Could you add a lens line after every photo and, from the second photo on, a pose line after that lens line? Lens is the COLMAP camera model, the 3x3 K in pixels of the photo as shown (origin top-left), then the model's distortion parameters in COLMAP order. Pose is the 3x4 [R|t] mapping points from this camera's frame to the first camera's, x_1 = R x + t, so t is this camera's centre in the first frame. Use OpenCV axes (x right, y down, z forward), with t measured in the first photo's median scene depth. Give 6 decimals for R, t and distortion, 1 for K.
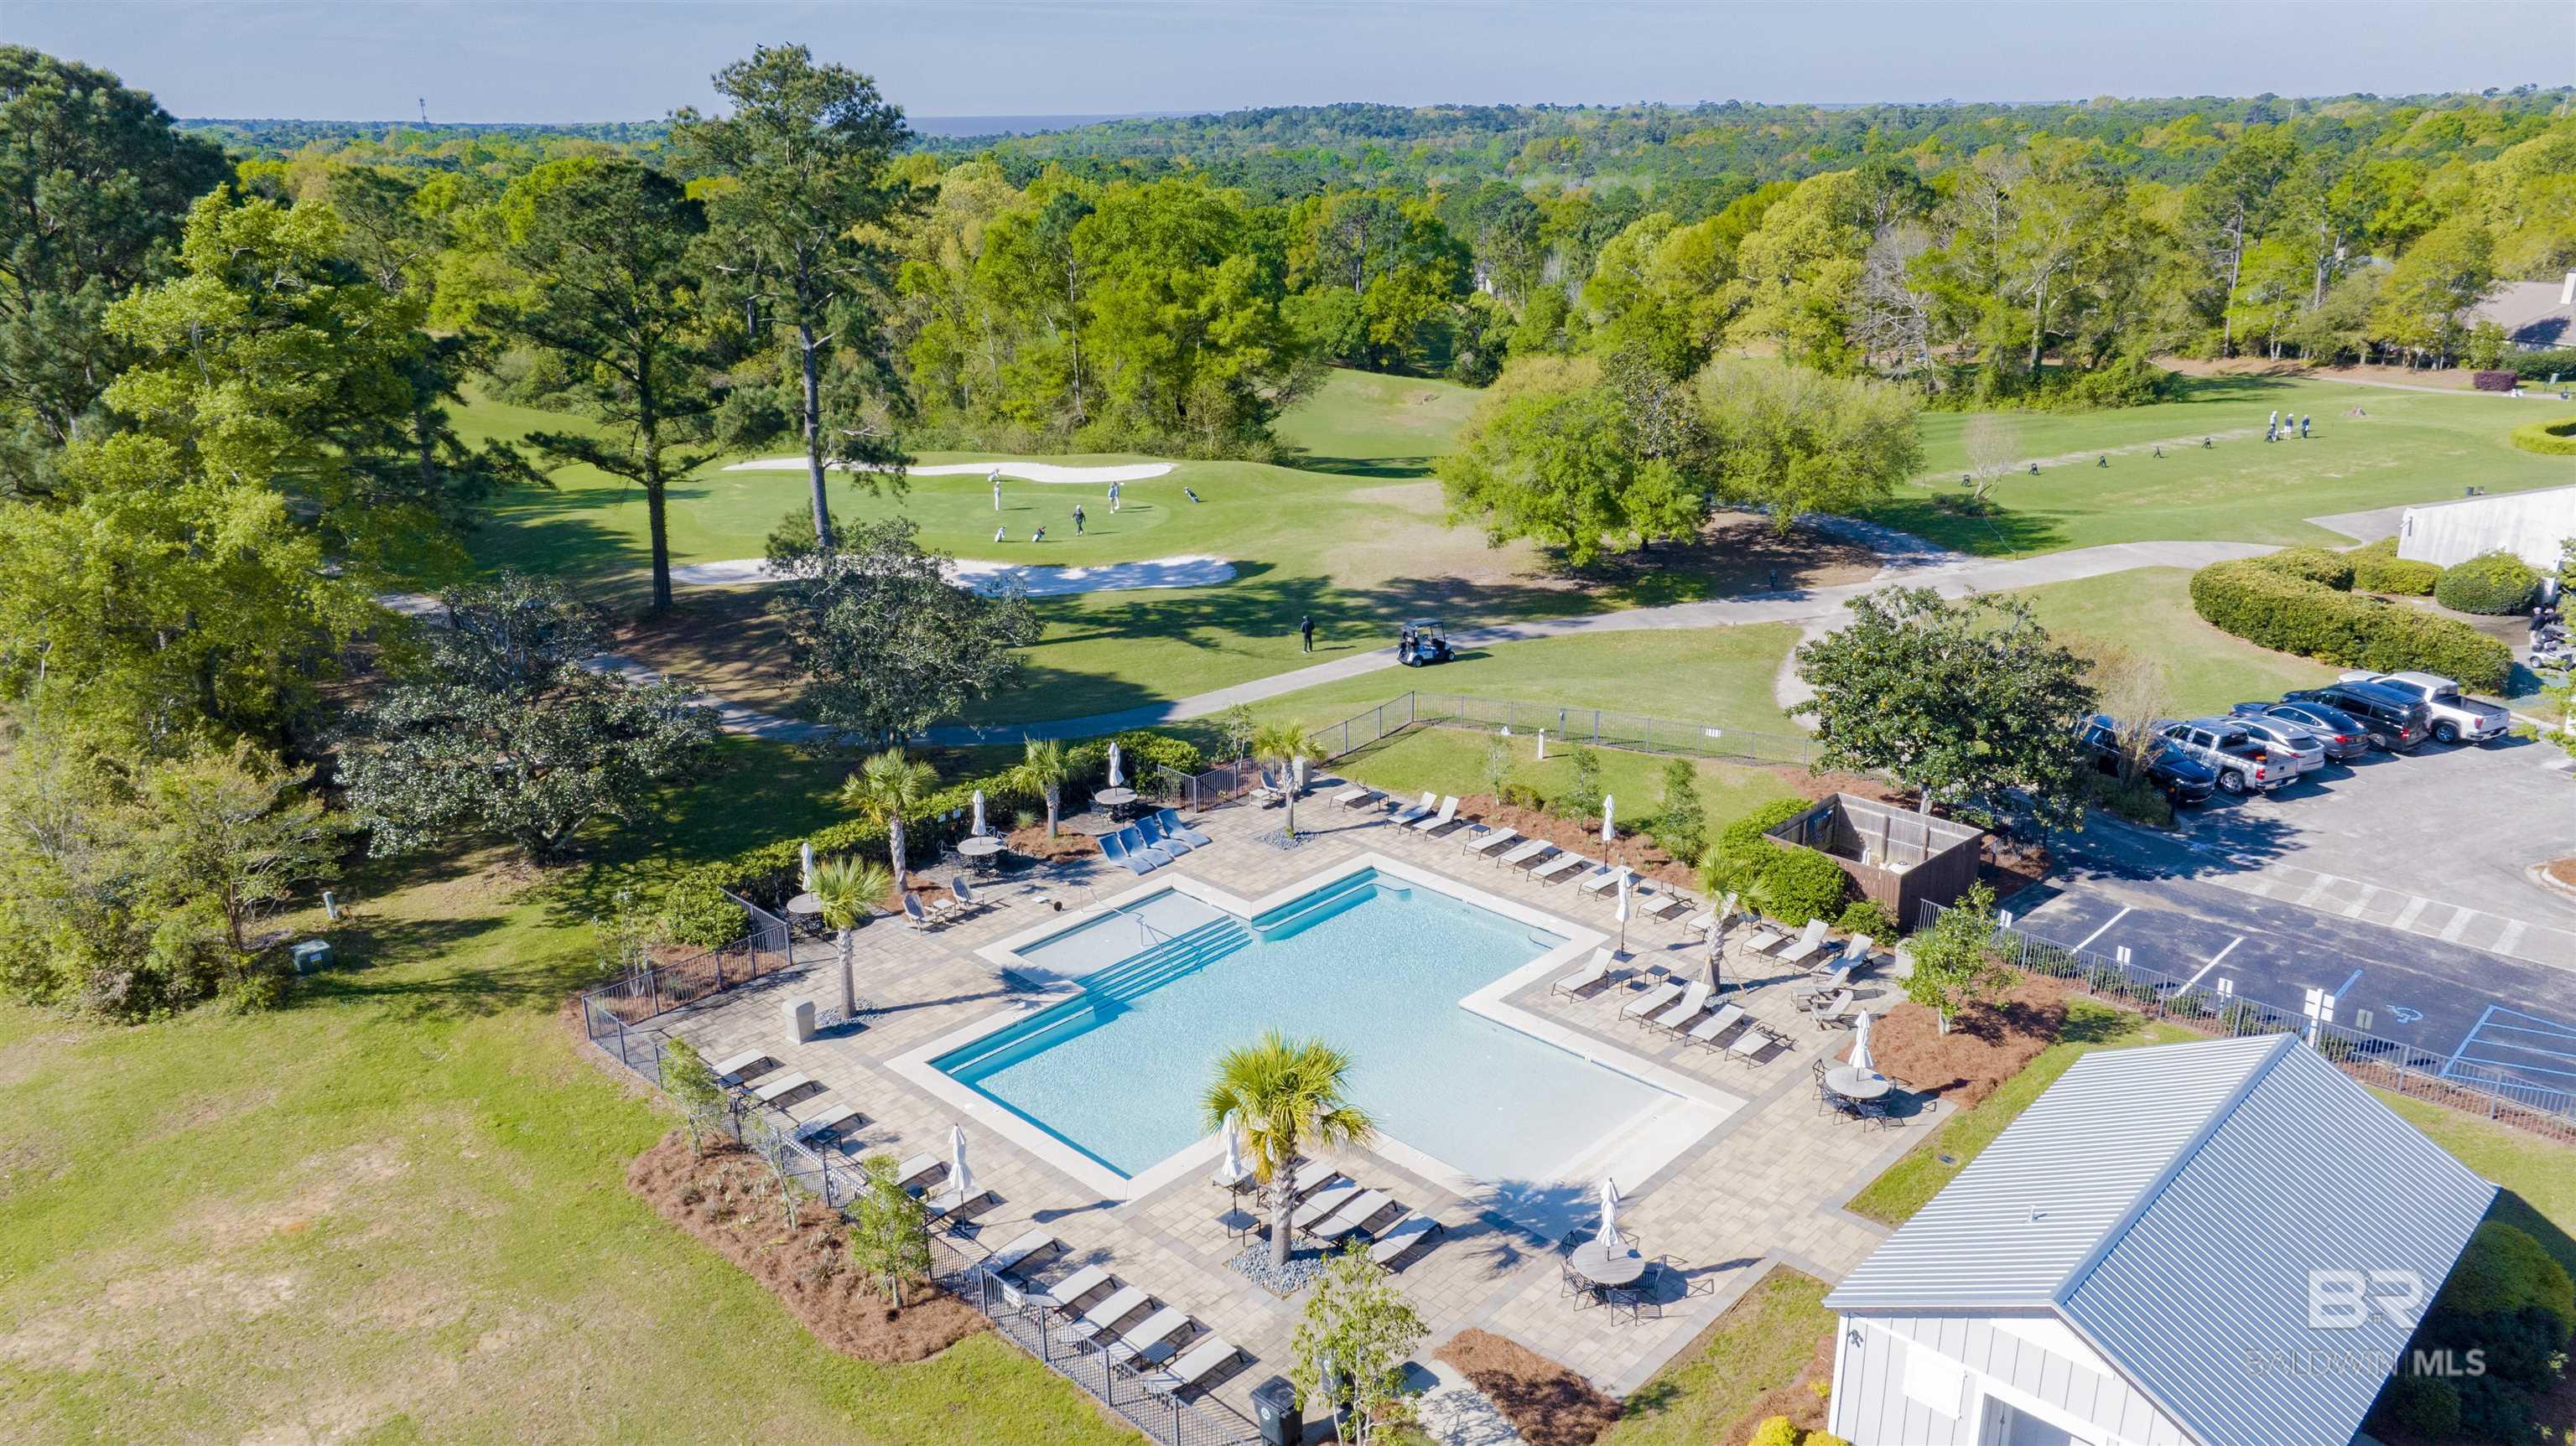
lens RADIAL K [[1868.3, 0, 1286.3], [0, 1868.3, 679.5], [0, 0, 1]] dist [-0.070703, 0.106689]
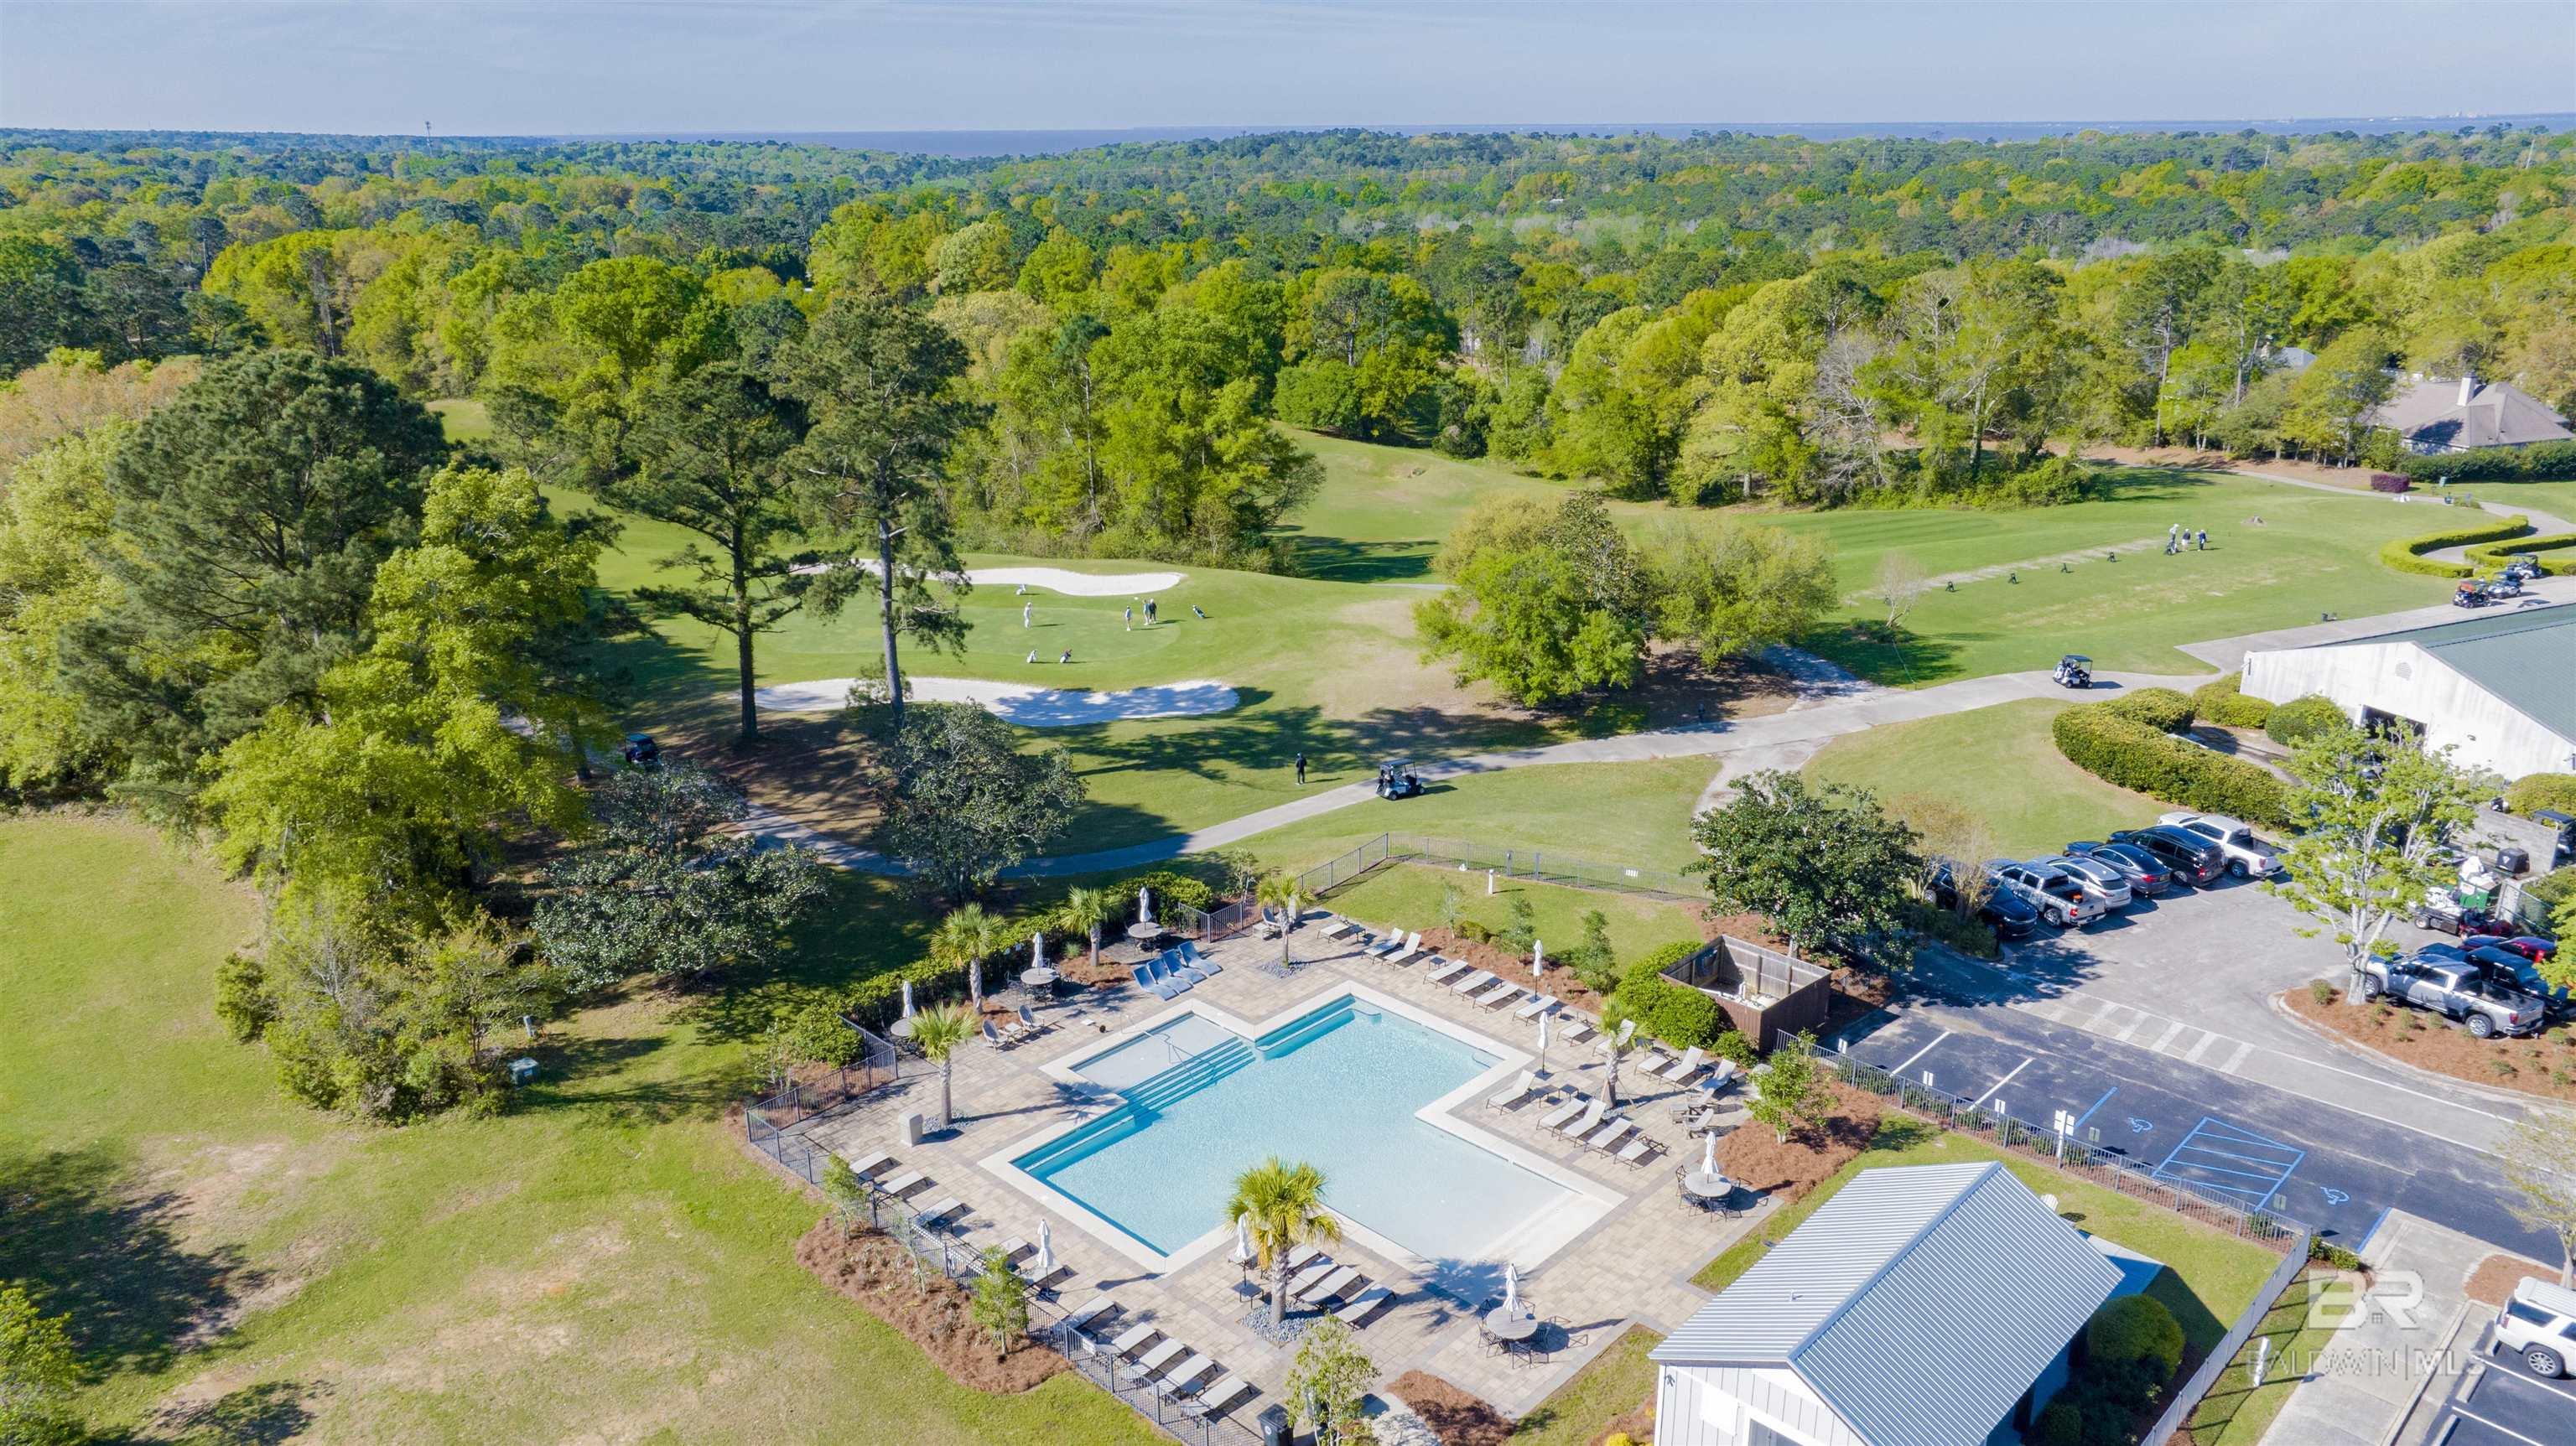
lens RADIAL K [[1768.1, 0, 1288.0], [0, 1768.1, 723.0], [0, 0, 1]] dist [-0.054842, 0.069672]
pose [[0.999982, 0.004613, 0.003830, -0.001678], [-0.004594, 0.999978, -0.004798, -0.078226], [-0.003852, 0.004781, 0.999981, -0.195718]]
